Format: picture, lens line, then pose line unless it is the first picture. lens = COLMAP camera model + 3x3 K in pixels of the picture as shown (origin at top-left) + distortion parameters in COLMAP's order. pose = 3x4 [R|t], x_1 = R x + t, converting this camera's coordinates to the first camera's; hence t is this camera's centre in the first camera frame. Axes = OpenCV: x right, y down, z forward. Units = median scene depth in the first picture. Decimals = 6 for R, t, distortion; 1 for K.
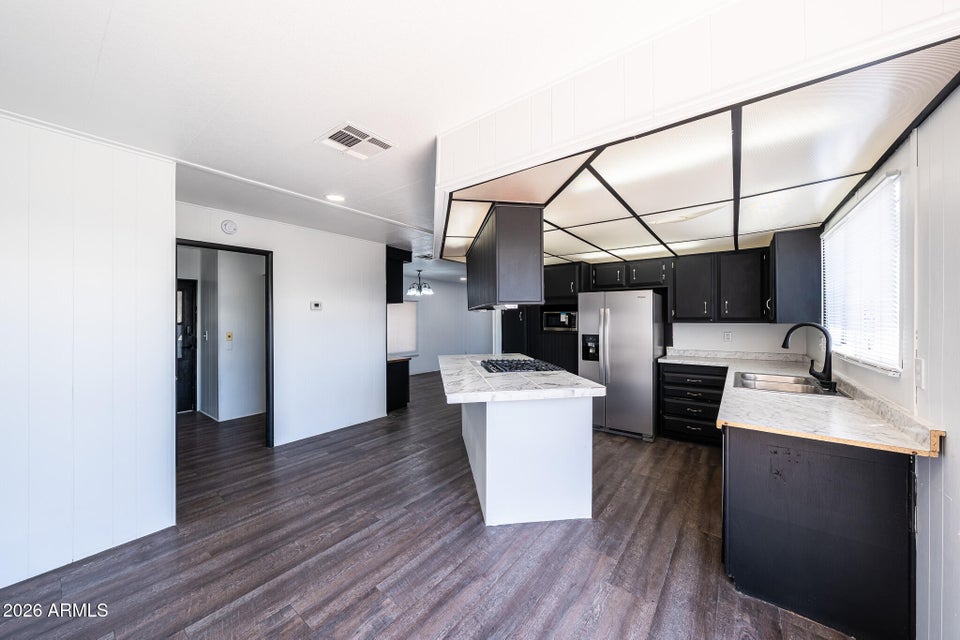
lens RADIAL K [[340.9, 0, 477.6], [0, 340.9, 317.5], [0, 0, 1]] dist [-0.002271, -0.000148]
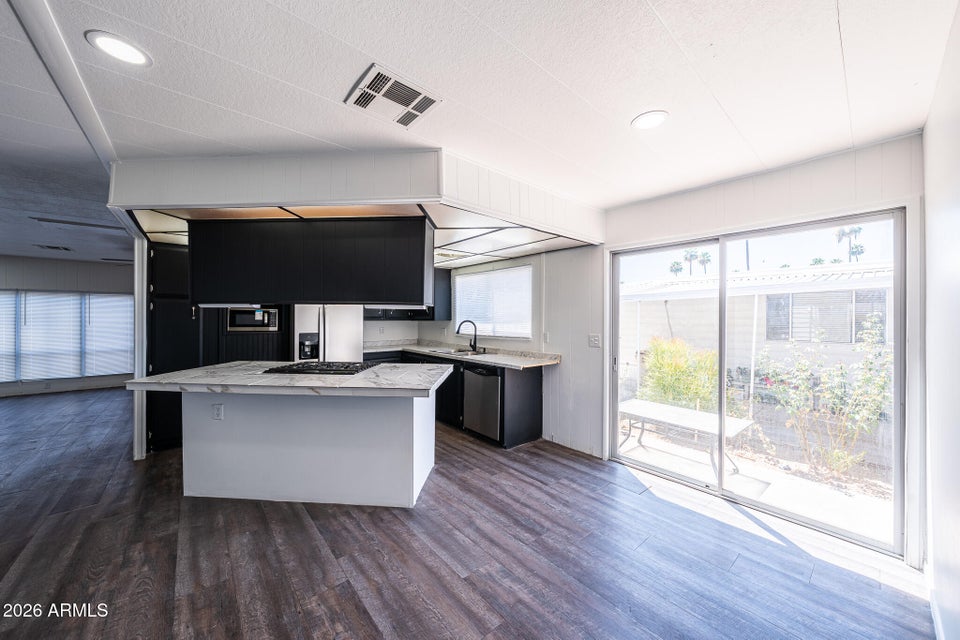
lens RADIAL K [[338.6, 0, 477.4], [0, 338.6, 317.2], [0, 0, 1]] dist [-0.003215, 0.000108]
pose [[0.208483, 0.004622, 0.978015, -0.668987], [-0.009983, 0.999947, -0.002598, 0.001408], [-0.977975, -0.009222, 0.208518, 0.387794]]
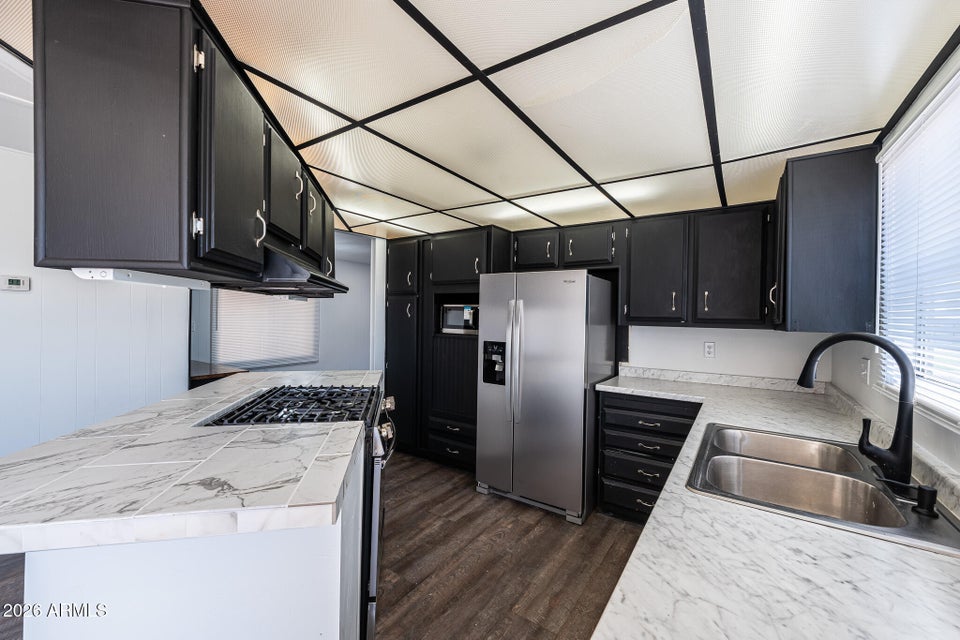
lens RADIAL K [[386.3, 0, 475.8], [0, 386.3, 316.1], [0, 0, 1]] dist [-0.001491, -0.000399]
pose [[0.998521, 0.020085, 0.050530, 0.325444], [-0.020369, 0.999779, 0.005116, 0.000743], [-0.050416, -0.006138, 0.998709, 0.378922]]
